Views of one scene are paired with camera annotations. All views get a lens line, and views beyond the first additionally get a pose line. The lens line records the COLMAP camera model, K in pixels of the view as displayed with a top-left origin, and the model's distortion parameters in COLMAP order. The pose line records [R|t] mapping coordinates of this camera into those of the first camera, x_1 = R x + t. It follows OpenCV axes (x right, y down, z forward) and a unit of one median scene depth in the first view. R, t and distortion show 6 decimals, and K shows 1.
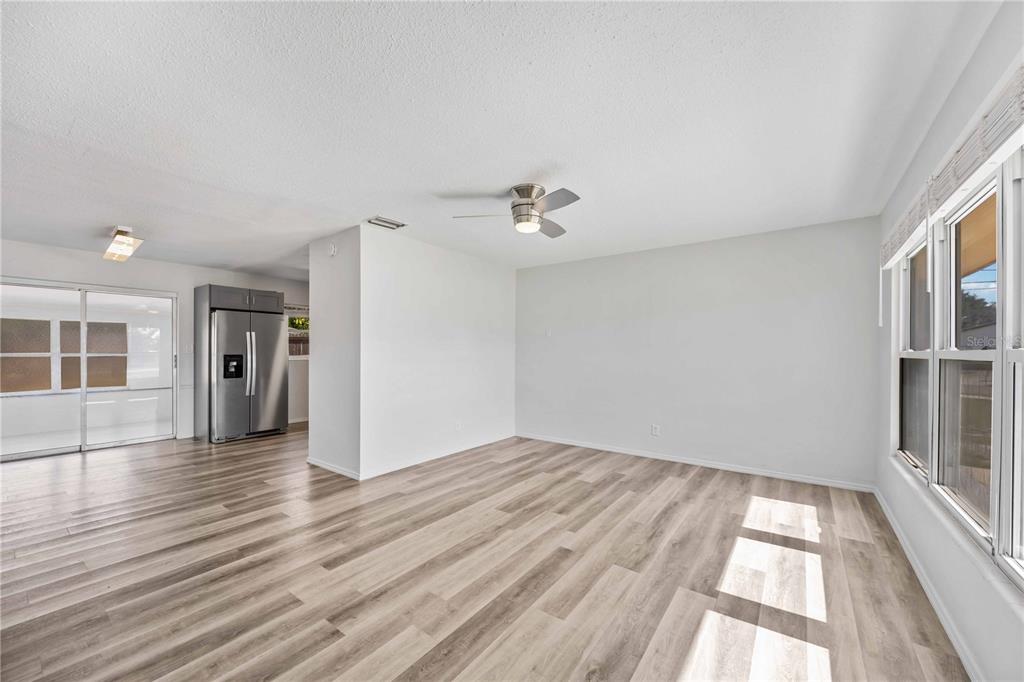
lens RADIAL K [[394.1, 0, 511.7], [0, 394.1, 348.8], [0, 0, 1]] dist [-0.002467, -0.000245]
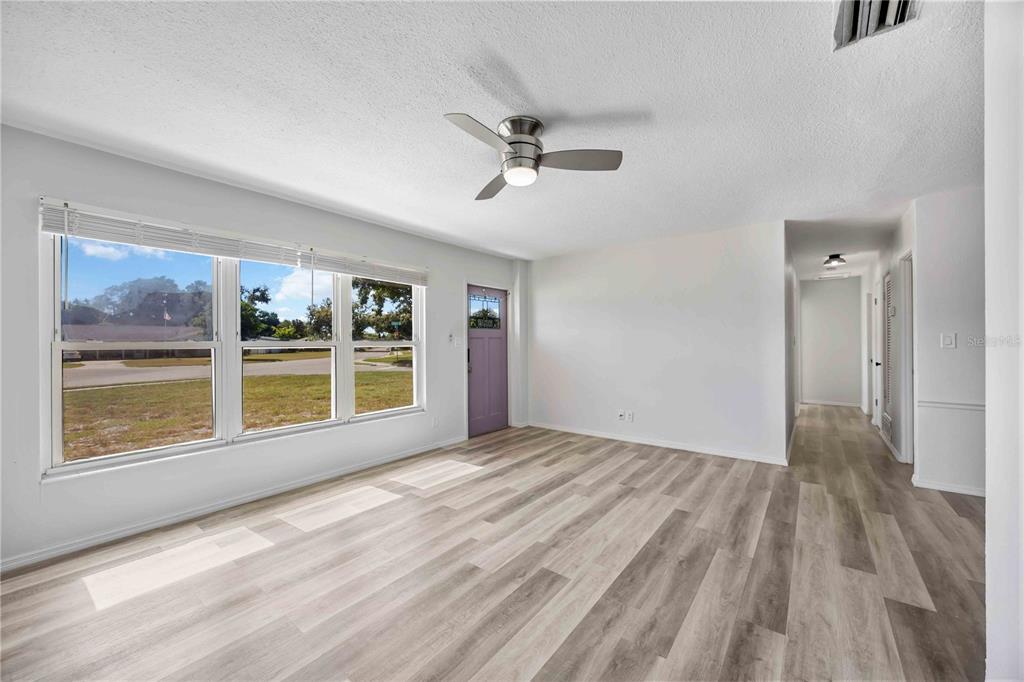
lens RADIAL K [[394.1, 0, 513.5], [0, 394.1, 342.6], [0, 0, 1]] dist [-0.002467, -0.000245]
pose [[-0.999768, 0.001358, 0.021514, 0.045735], [0.001272, 0.999991, -0.003977, 0.012751], [-0.021519, -0.003948, -0.999761, 2.154790]]
